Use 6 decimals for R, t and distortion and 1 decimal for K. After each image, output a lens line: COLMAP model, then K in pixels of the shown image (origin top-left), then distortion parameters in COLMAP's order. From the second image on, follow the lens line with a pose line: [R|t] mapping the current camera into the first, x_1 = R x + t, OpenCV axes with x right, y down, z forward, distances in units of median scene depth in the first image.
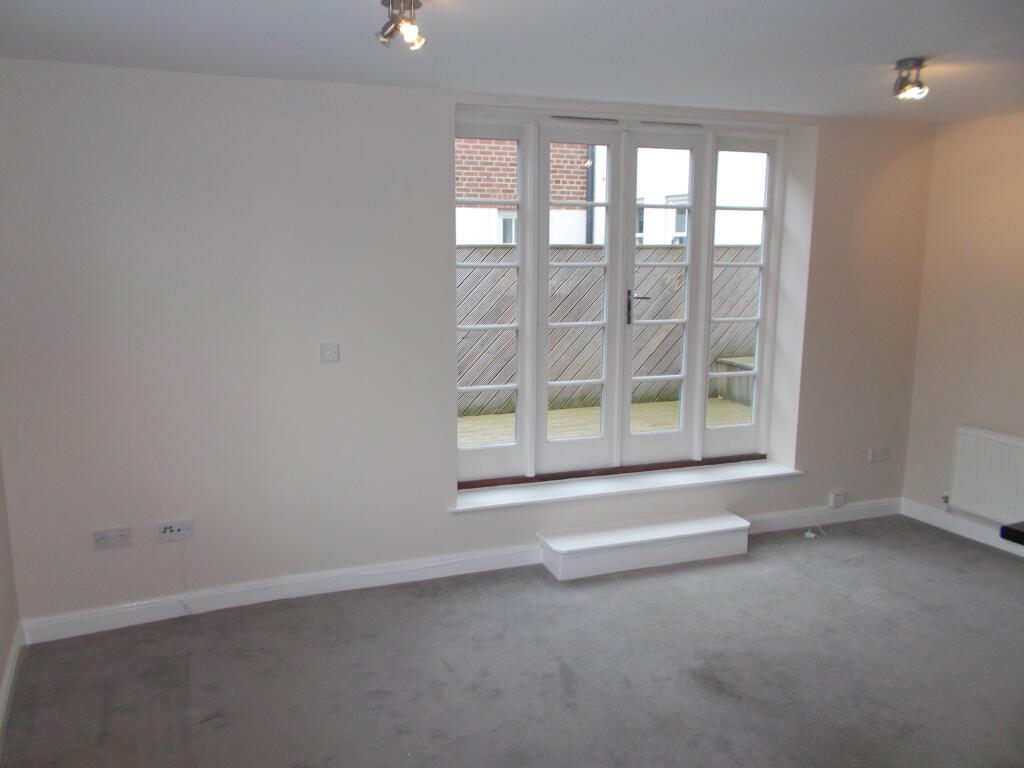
lens RADIAL K [[789.2, 0, 510.6], [0, 789.2, 396.5], [0, 0, 1]] dist [-0.143079, 0.189158]
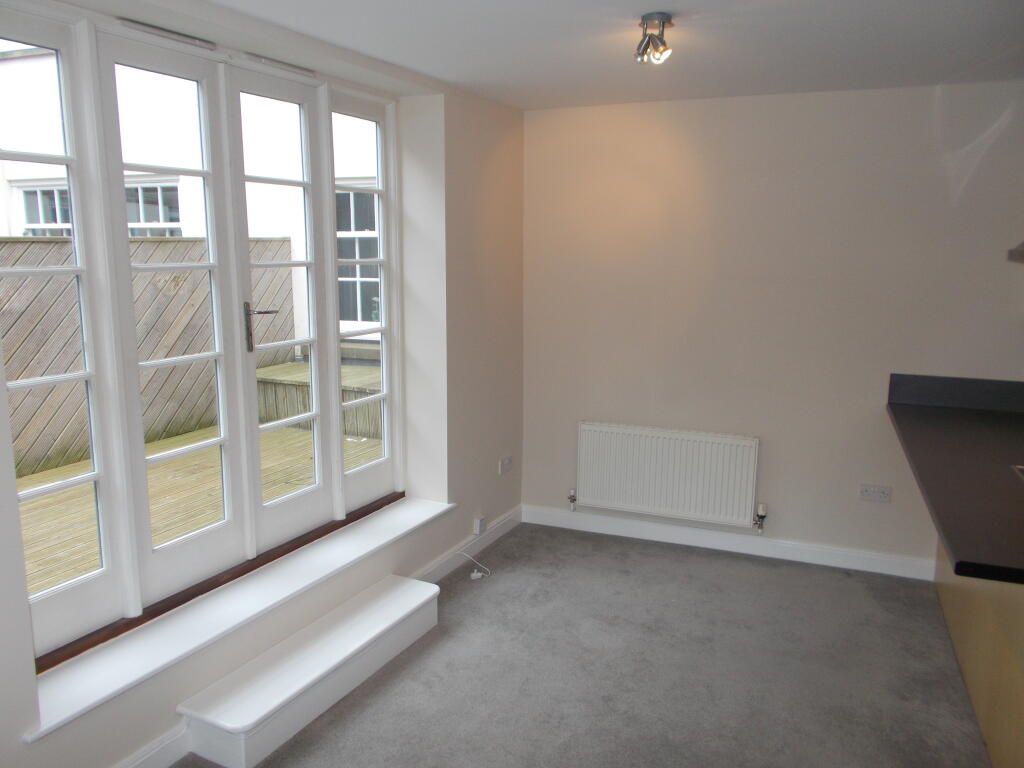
lens RADIAL K [[781.2, 0, 512.0], [0, 781.2, 384.0], [0, 0, 1]] dist [0.015279, -0.003727]
pose [[0.725950, -0.119149, 0.677347, -0.146277], [0.125272, 0.991311, 0.040116, -0.061096], [-0.676242, 0.055730, 0.734569, 0.326944]]
